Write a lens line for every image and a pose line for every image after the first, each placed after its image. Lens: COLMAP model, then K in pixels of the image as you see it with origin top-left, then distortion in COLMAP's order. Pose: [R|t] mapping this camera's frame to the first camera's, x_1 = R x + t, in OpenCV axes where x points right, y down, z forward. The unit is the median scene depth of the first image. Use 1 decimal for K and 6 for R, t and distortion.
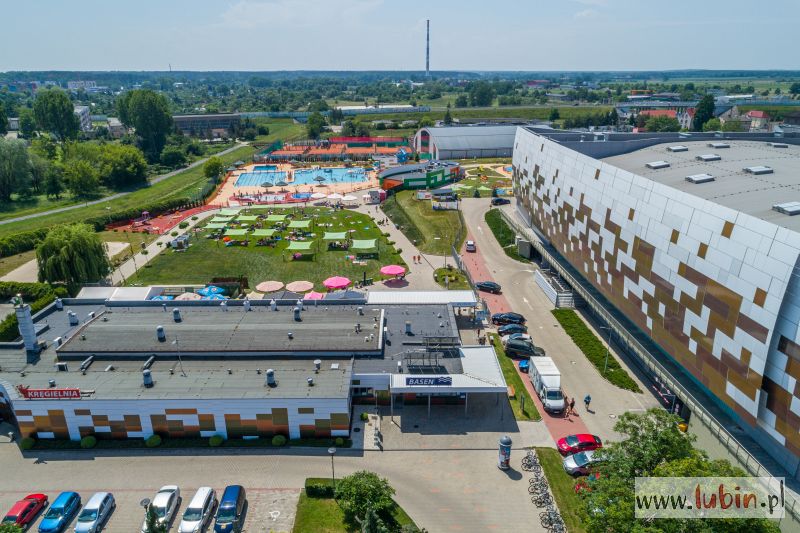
lens RADIAL K [[537.4, 0, 396.7], [0, 537.4, 264.2], [0, 0, 1]] dist [-0.006633, 0.009557]
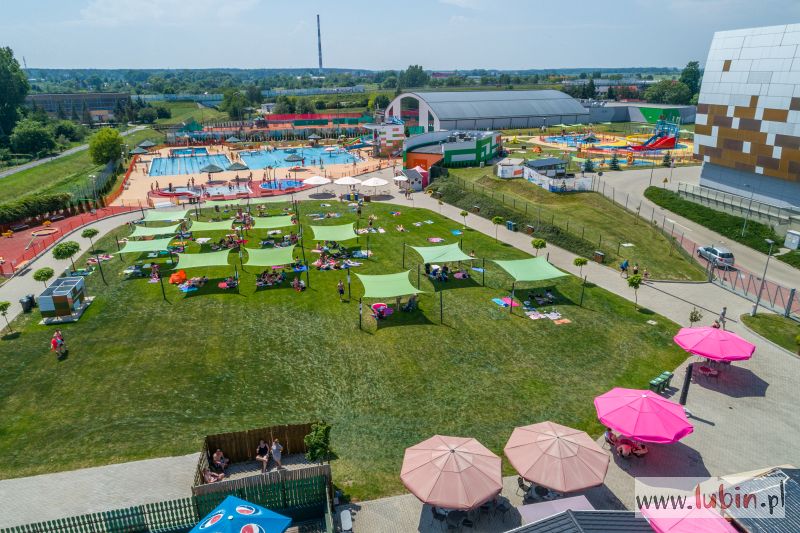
lens RADIAL K [[537.4, 0, 399.9], [0, 537.4, 264.9], [0, 0, 1]] dist [-0.006633, 0.009557]
pose [[0.979556, -0.069096, 0.188932, -0.213761], [0.069104, 0.997588, 0.006550, -0.044740], [-0.188928, 0.006640, 0.981968, 0.520609]]
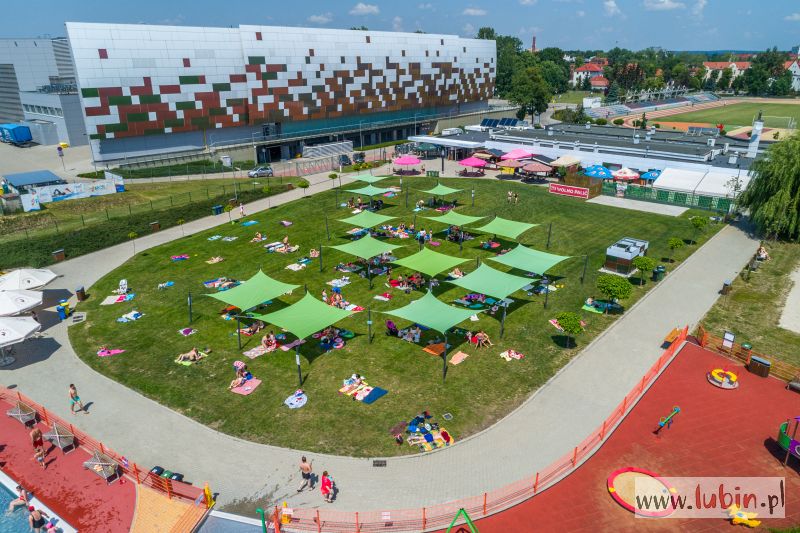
lens RADIAL K [[537.4, 0, 400.1], [0, 537.4, 263.5], [0, 0, 1]] dist [-0.006633, 0.009557]
pose [[-0.726496, -0.231787, 0.646899, -0.498341], [0.242131, 0.794672, 0.556658, -0.287638], [-0.643099, 0.561044, -0.521203, 1.225849]]
